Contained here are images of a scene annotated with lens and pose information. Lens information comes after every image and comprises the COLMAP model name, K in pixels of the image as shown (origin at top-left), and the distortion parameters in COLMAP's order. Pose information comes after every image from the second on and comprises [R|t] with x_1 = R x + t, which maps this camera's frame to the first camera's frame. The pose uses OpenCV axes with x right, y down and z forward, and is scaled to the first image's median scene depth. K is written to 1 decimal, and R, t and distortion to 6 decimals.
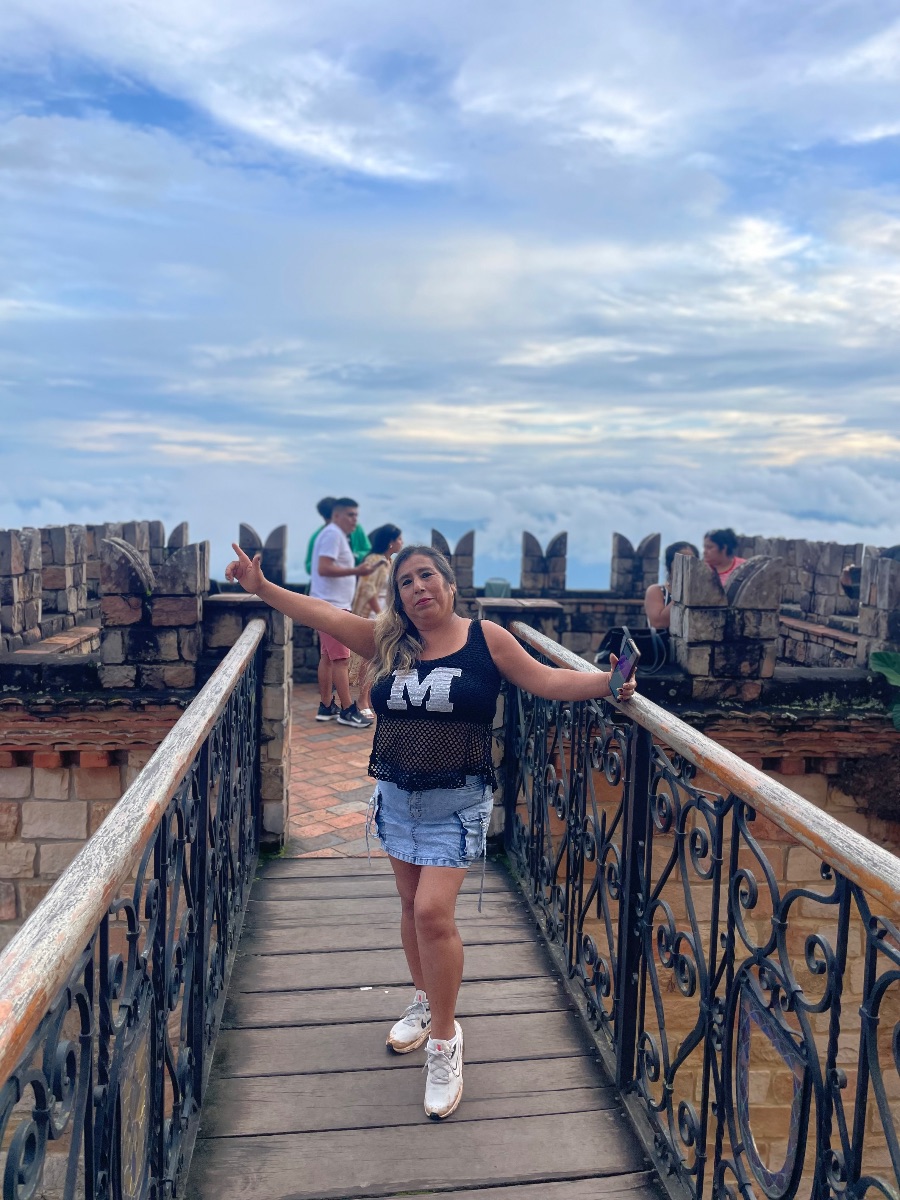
lens RADIAL K [[909.8, 0, 448.3], [0, 909.8, 596.9], [0, 0, 1]] dist [0.081931, -0.116498]
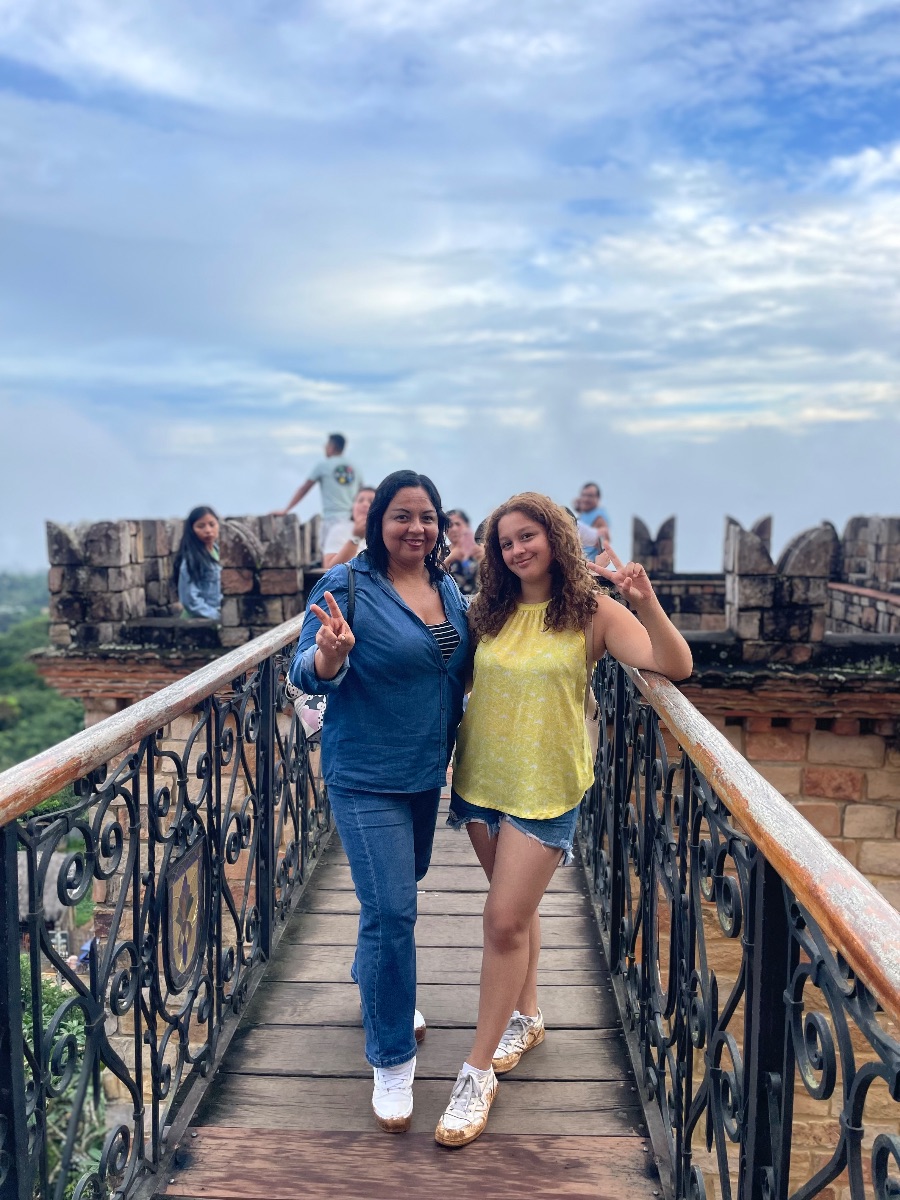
lens RADIAL K [[909.8, 0, 448.3], [0, 909.8, 596.9], [0, 0, 1]] dist [0.081931, -0.116498]
pose [[0.985086, -0.005144, -0.171988, 0.114778], [0.005859, 0.999976, 0.003647, 0.031297], [0.171965, -0.004600, 0.985092, -0.117040]]
